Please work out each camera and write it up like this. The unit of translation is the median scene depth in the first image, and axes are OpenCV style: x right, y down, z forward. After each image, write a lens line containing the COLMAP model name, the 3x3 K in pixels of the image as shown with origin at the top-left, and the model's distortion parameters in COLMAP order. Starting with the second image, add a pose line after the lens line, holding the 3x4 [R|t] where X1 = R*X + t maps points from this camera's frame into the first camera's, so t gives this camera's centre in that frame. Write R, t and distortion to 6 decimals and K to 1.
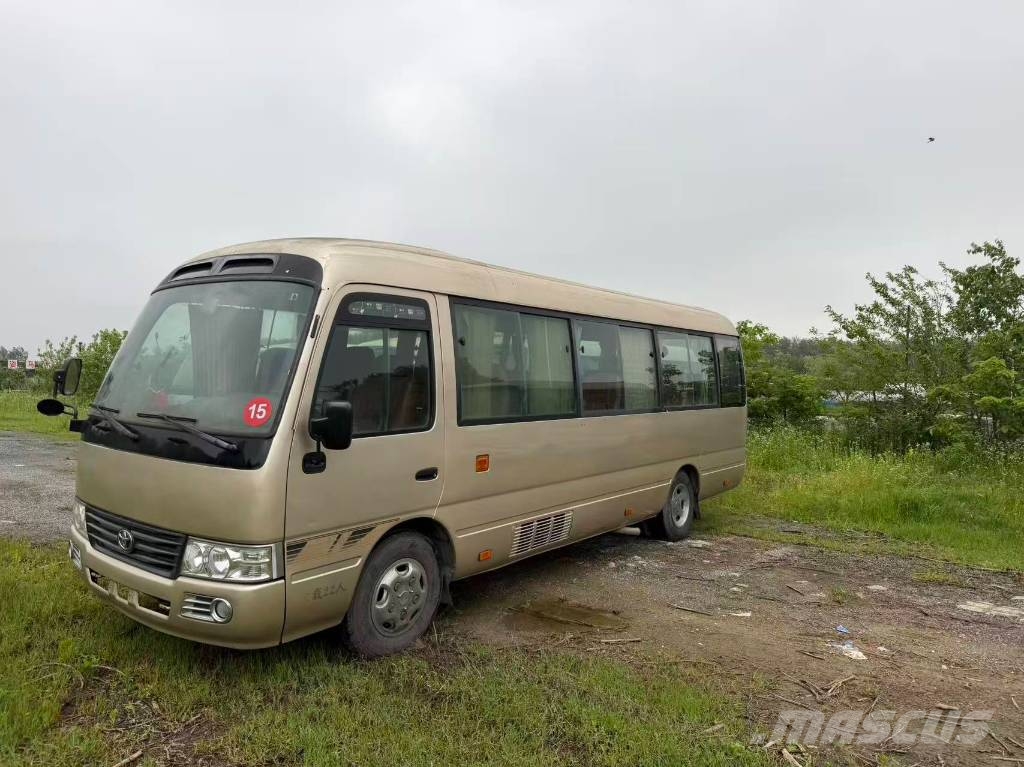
lens RADIAL K [[725.8, 0, 512.3], [0, 725.8, 400.4], [0, 0, 1]] dist [0.086814, -0.145657]
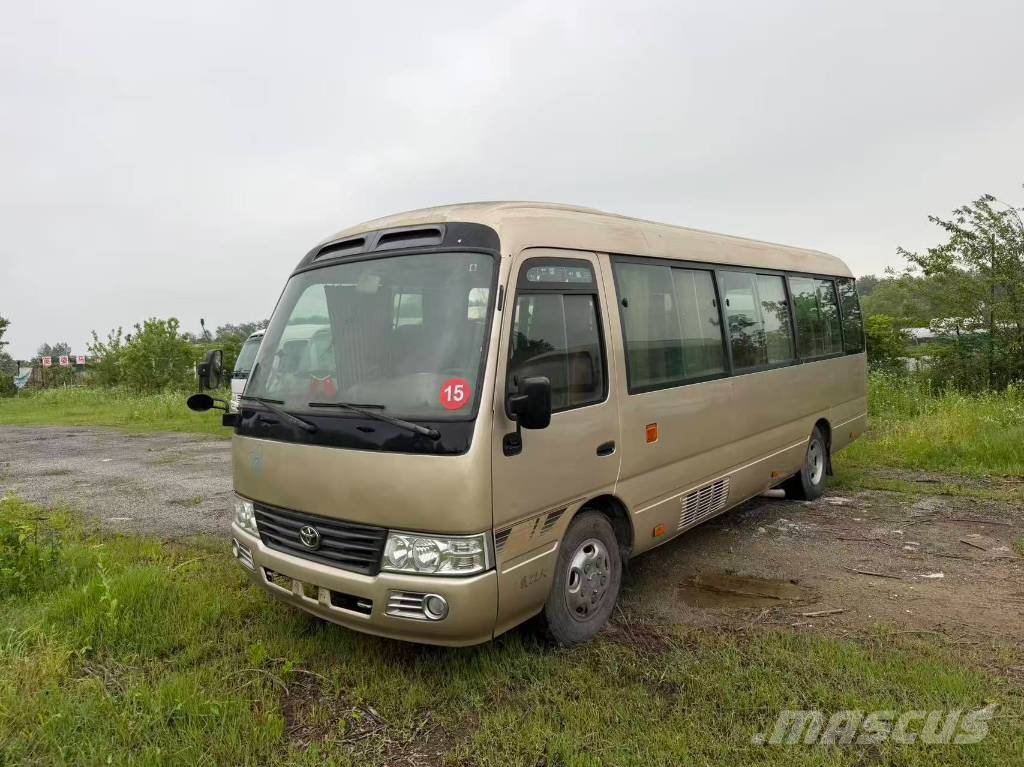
lens RADIAL K [[740.7, 0, 512.0], [0, 740.7, 383.5], [0, 0, 1]] dist [0.010981, -0.001424]
pose [[0.997026, -0.066031, -0.039743, -0.191504], [0.067082, 0.997416, 0.025705, -0.013431], [0.037943, -0.028294, 0.998879, 0.051381]]
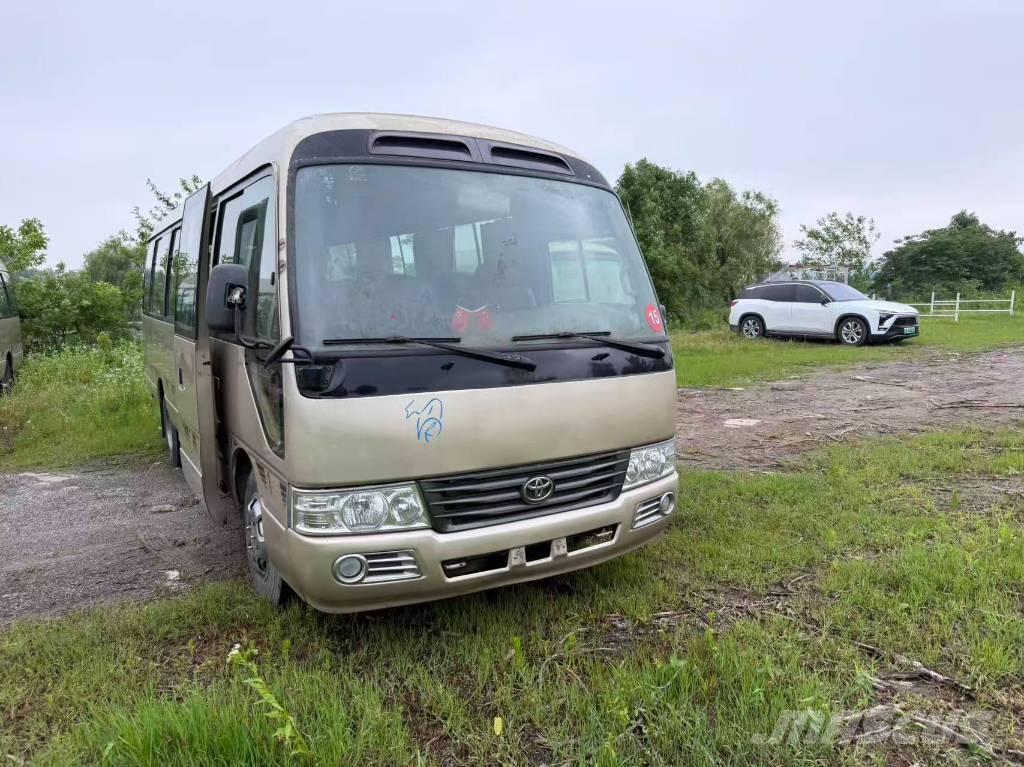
lens RADIAL K [[714.5, 0, 512.0], [0, 714.5, 383.5], [0, 0, 1]] dist [0.124449, -0.001333]
pose [[0.368833, -0.150407, 0.917246, -1.129188], [0.052649, 0.988617, 0.140940, -0.038686], [-0.928003, -0.003692, 0.372554, 0.649994]]
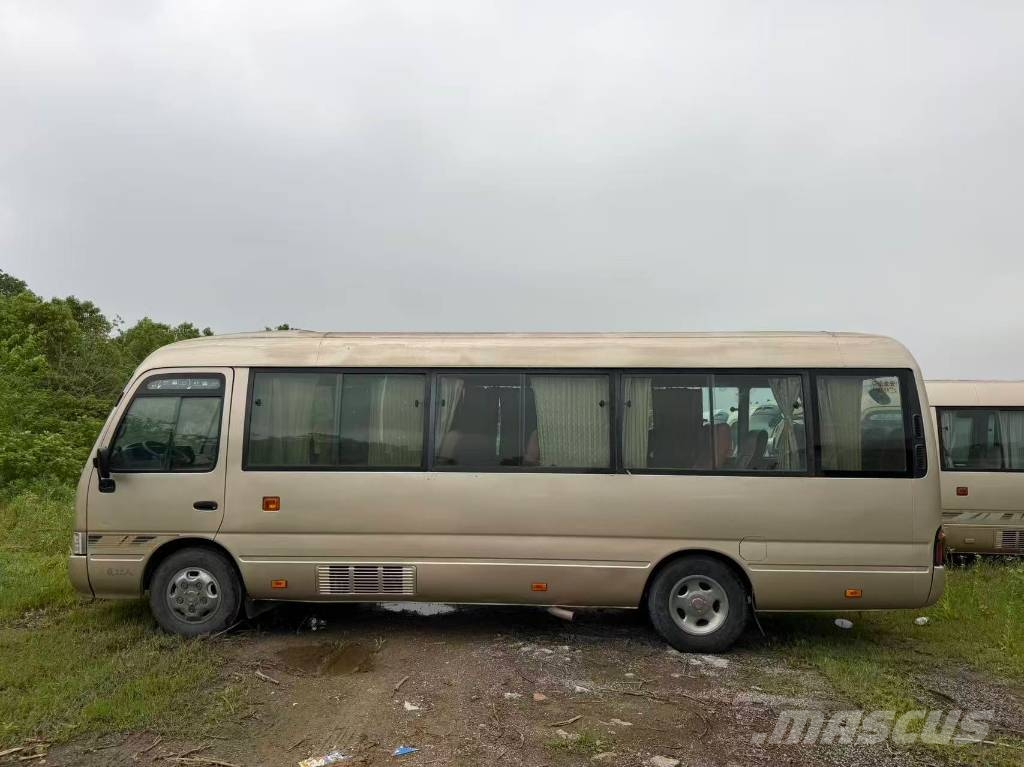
lens RADIAL K [[725.8, 0, 512.3], [0, 725.8, 400.4], [0, 0, 1]] dist [0.086814, -0.145657]
pose [[0.556141, -0.042876, -0.829981, 1.286556], [-0.029221, 0.997042, -0.071087, -0.009648], [0.830574, 0.063788, 0.553243, 0.703131]]
